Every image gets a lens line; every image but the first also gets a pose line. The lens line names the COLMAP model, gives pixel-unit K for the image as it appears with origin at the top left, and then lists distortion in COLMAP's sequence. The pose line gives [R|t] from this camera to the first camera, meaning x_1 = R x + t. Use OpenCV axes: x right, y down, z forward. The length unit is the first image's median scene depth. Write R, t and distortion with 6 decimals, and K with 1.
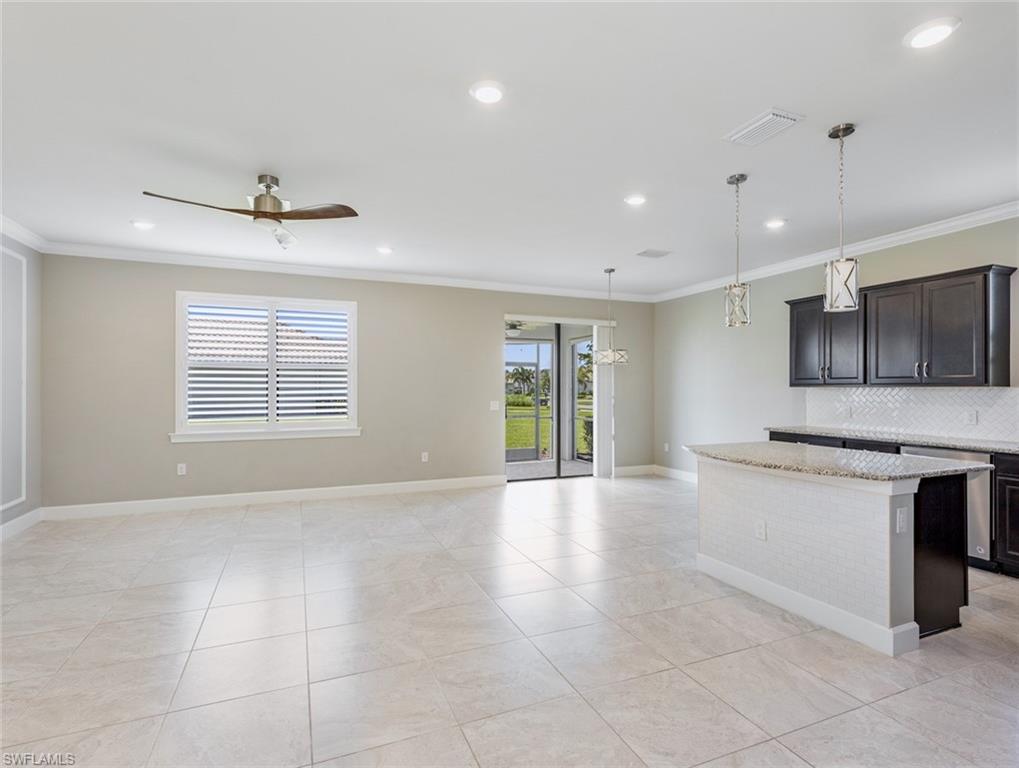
lens RADIAL K [[517.2, 0, 510.7], [0, 517.2, 387.8], [0, 0, 1]] dist [0.005960, -0.001970]
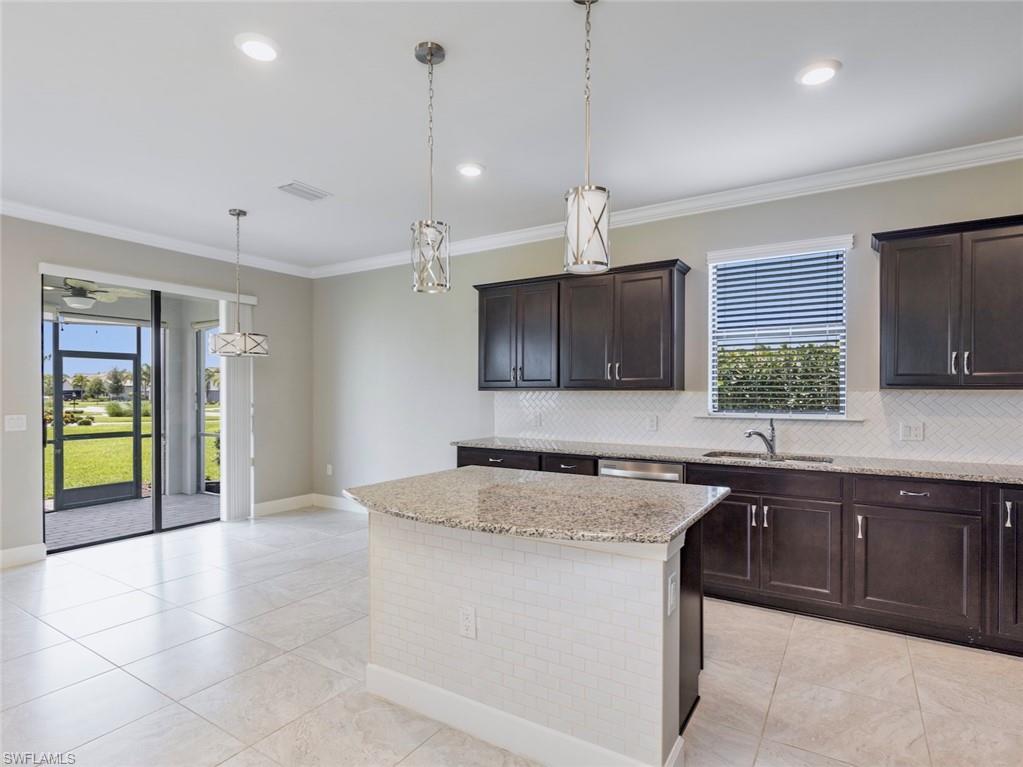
lens RADIAL K [[543.1, 0, 523.2], [0, 543.1, 395.9], [0, 0, 1]] dist [-0.005931, 0.002594]
pose [[0.812439, -0.003069, 0.583038, 0.099060], [-0.000804, 0.999979, 0.006384, 0.000841], [-0.583046, -0.005656, 0.812420, 0.270782]]
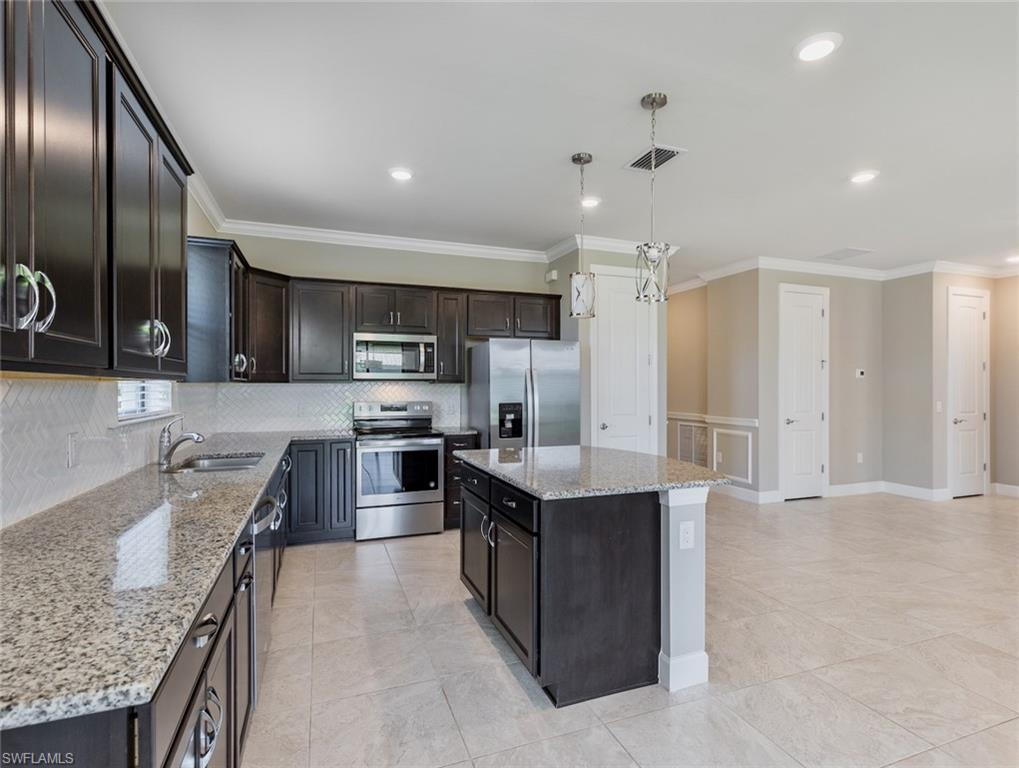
lens RADIAL K [[517.2, 0, 512.7], [0, 517.2, 383.5], [0, 0, 1]] dist [0.005960, -0.001970]
pose [[-0.999373, -0.000999, 0.035402, 0.405104], [-0.001262, 0.999972, -0.007408, 0.002550], [-0.035394, -0.007448, -0.999346, 1.155038]]
